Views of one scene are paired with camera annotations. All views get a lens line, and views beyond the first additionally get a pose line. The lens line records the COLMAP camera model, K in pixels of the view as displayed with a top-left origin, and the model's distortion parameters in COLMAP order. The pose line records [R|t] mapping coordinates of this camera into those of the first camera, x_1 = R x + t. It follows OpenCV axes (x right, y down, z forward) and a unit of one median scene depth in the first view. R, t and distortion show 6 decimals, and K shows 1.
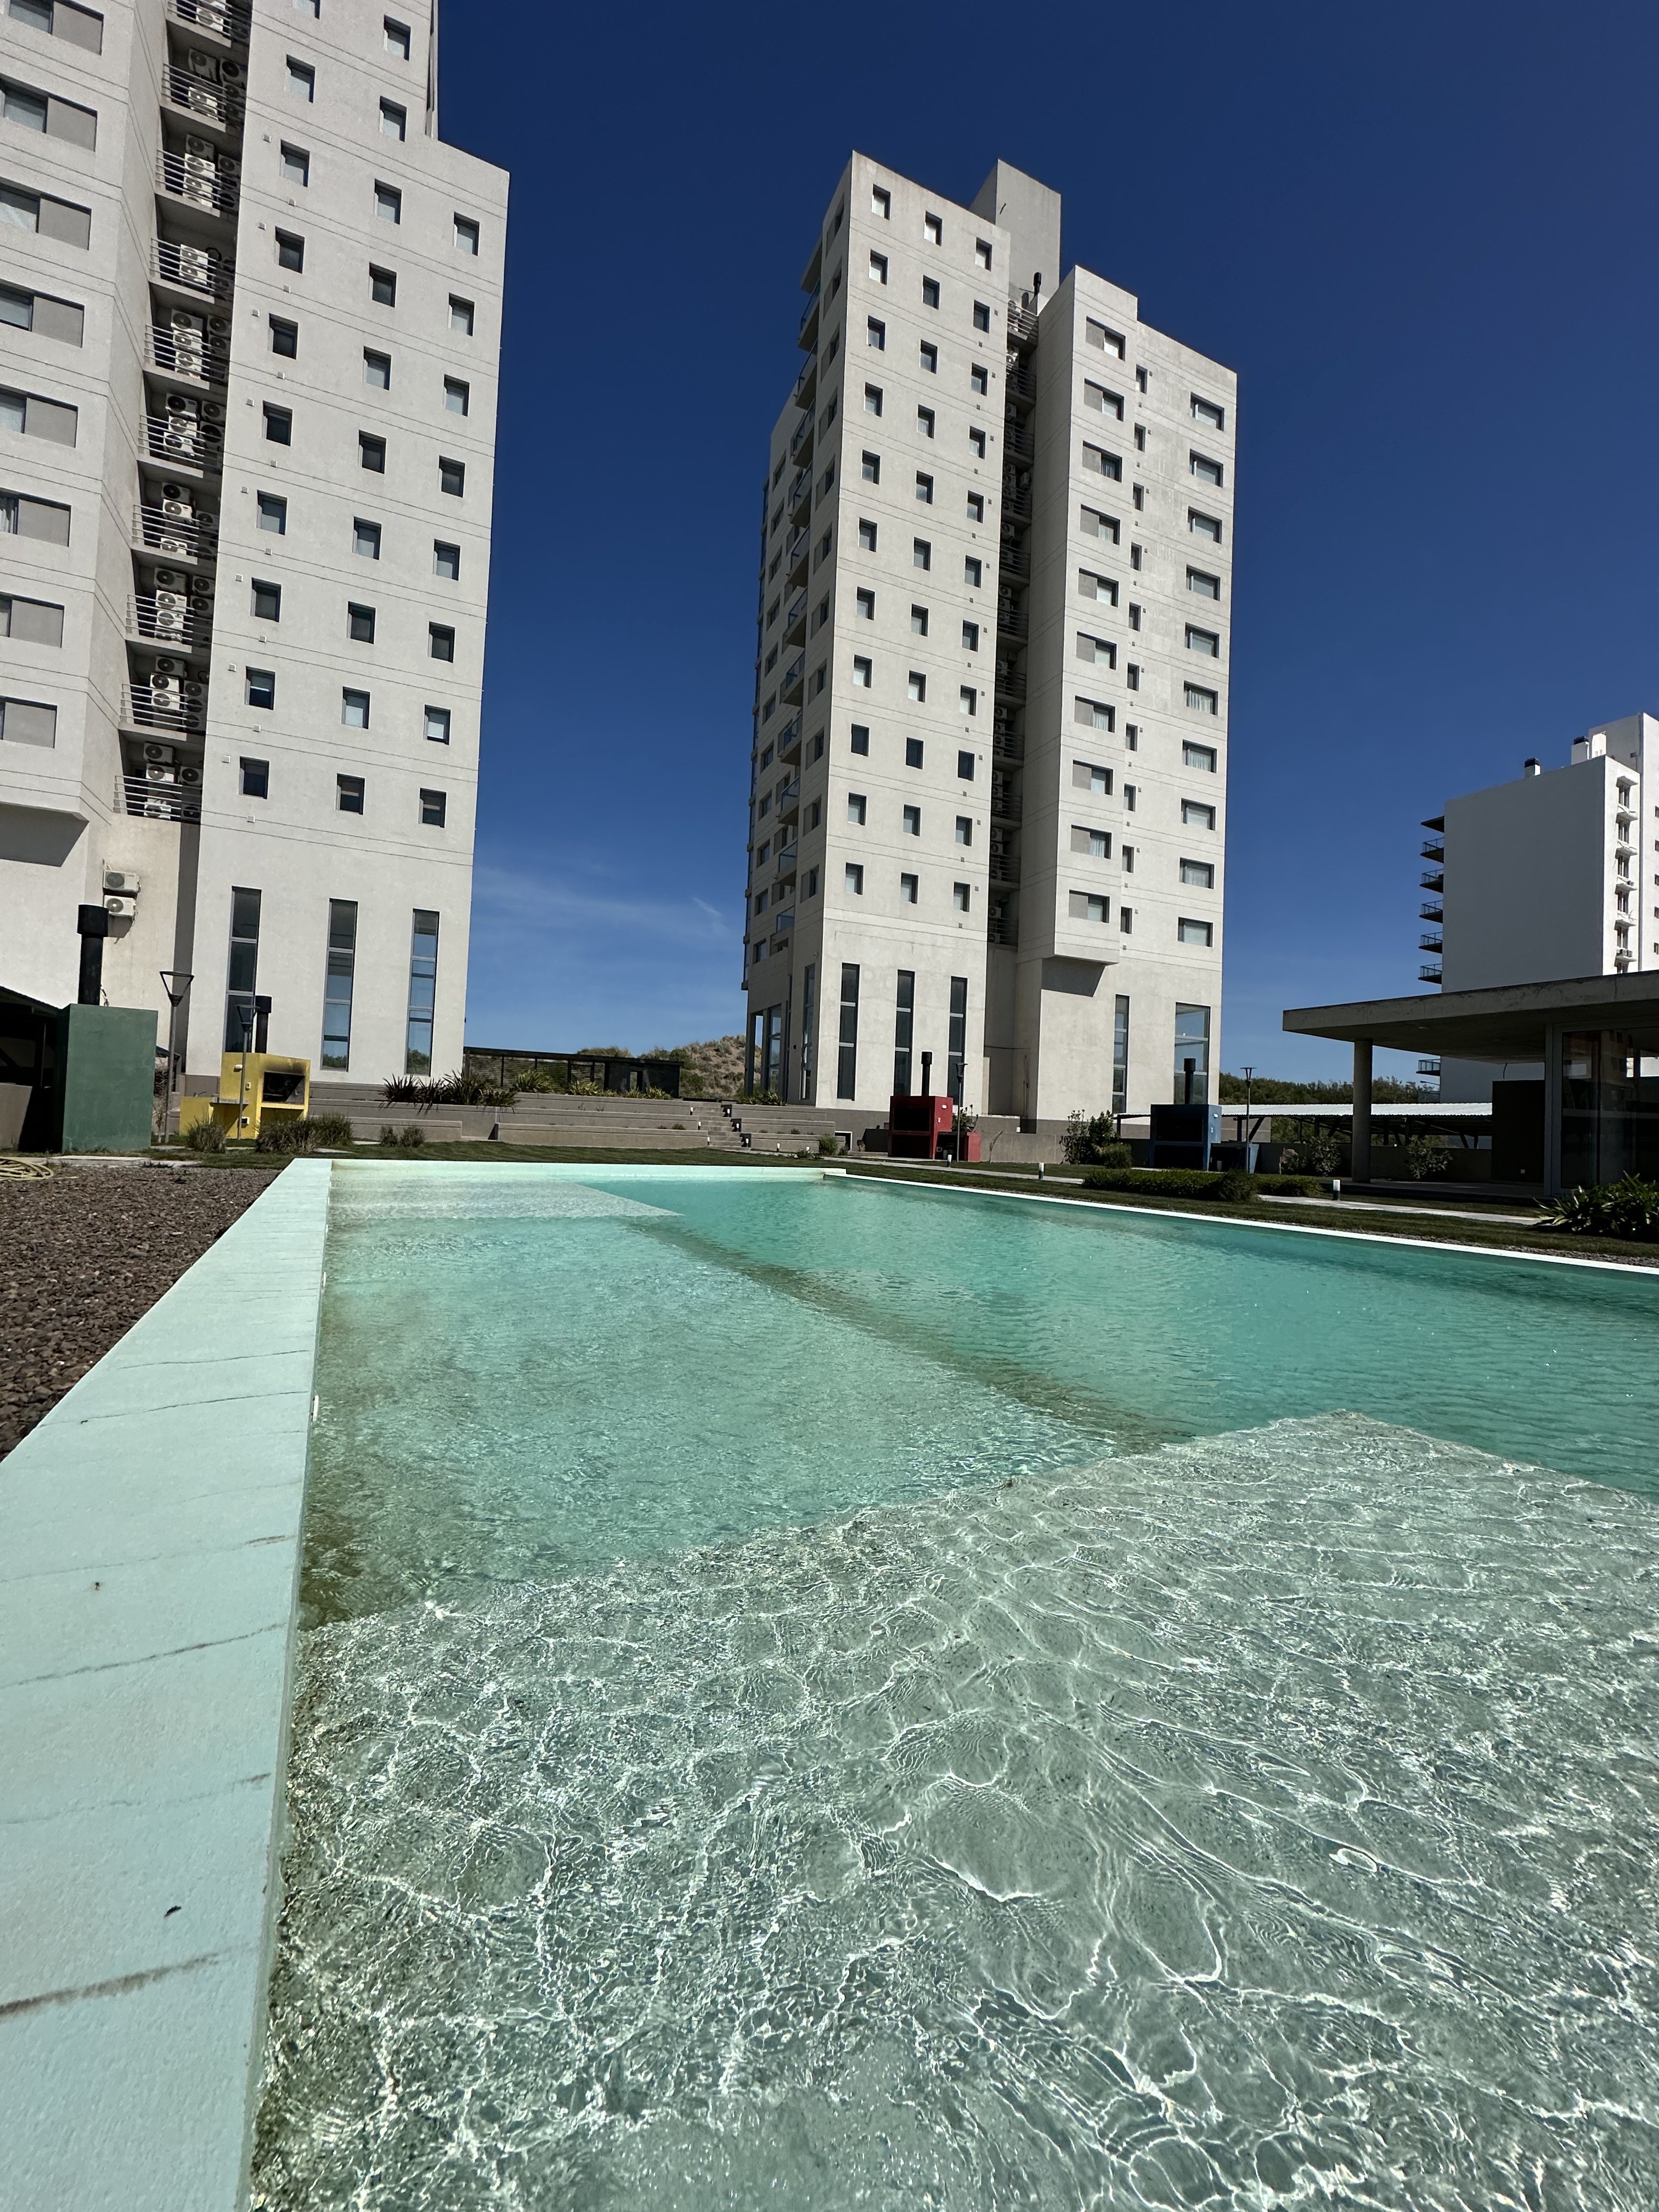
lens RADIAL K [[881.8, 0, 829.5], [0, 881.8, 1106.0], [0, 0, 1]] dist [-0.002356, 0.000108]
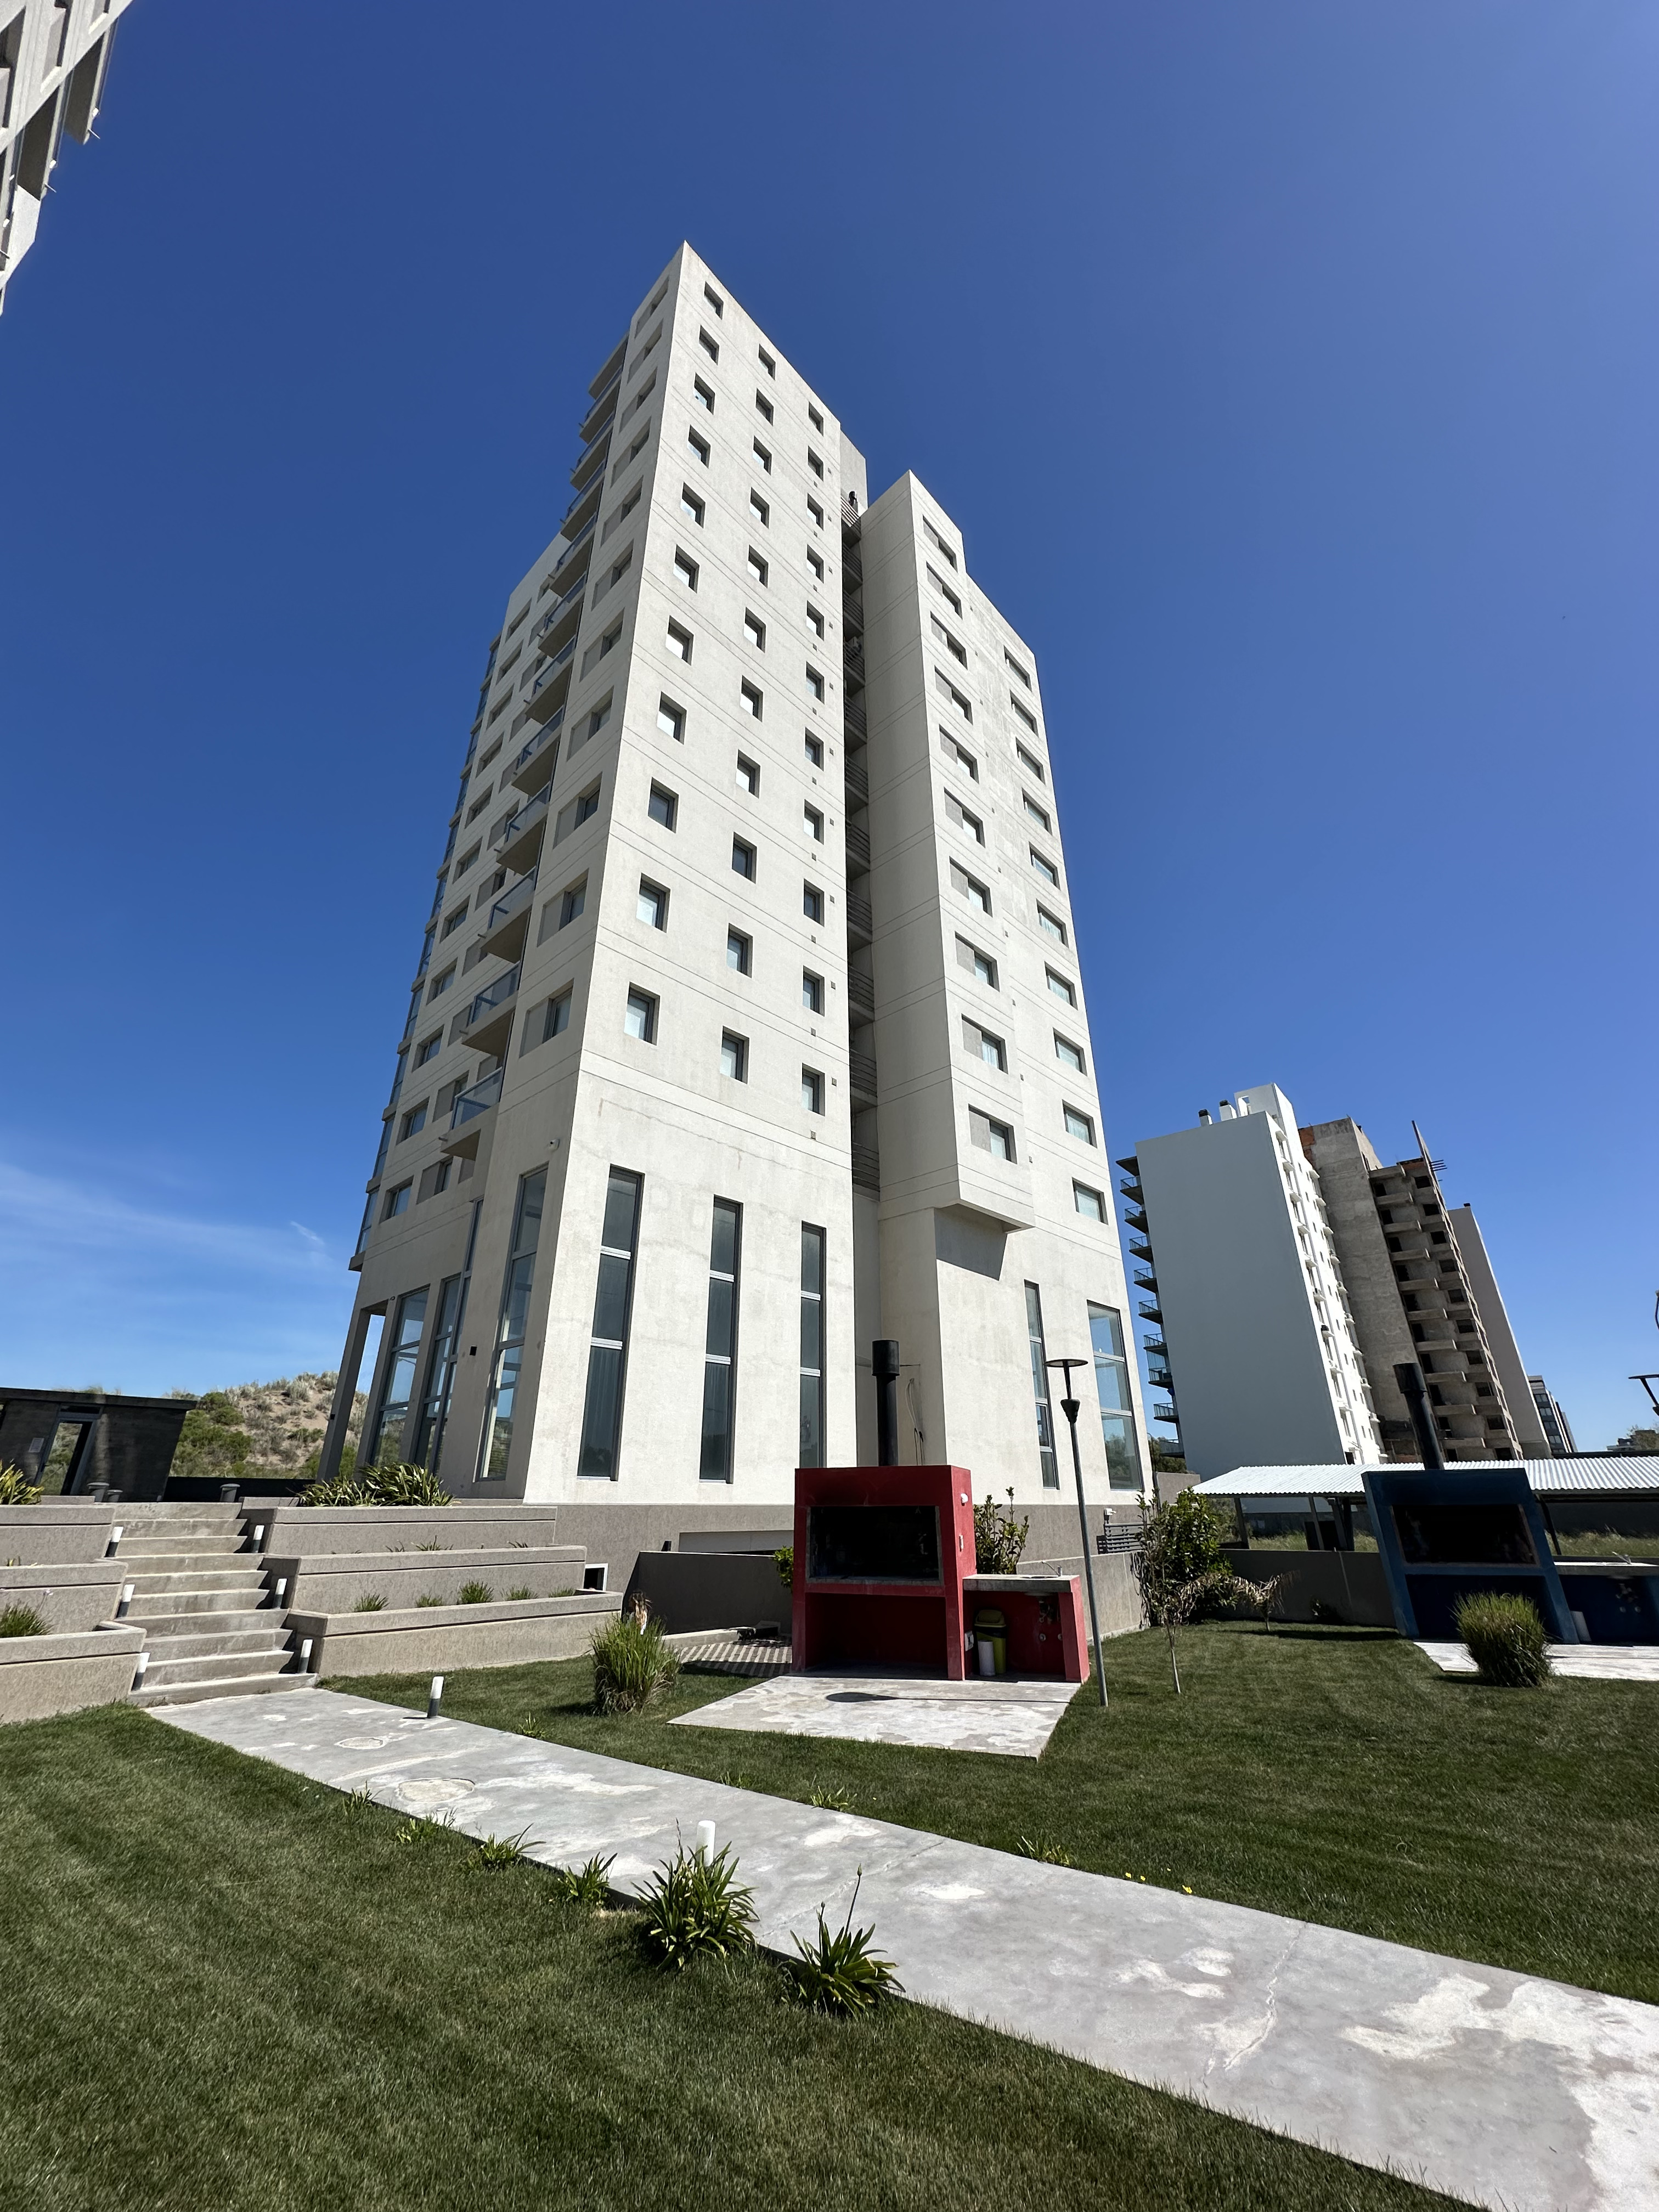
lens RADIAL K [[881.8, 0, 829.5], [0, 881.8, 1106.0], [0, 0, 1]] dist [-0.002356, 0.000108]
pose [[0.921741, 0.121400, 0.368314, -0.052131], [0.028143, 0.926295, -0.375746, -0.010134], [-0.386782, 0.356706, 0.850388, 0.512580]]
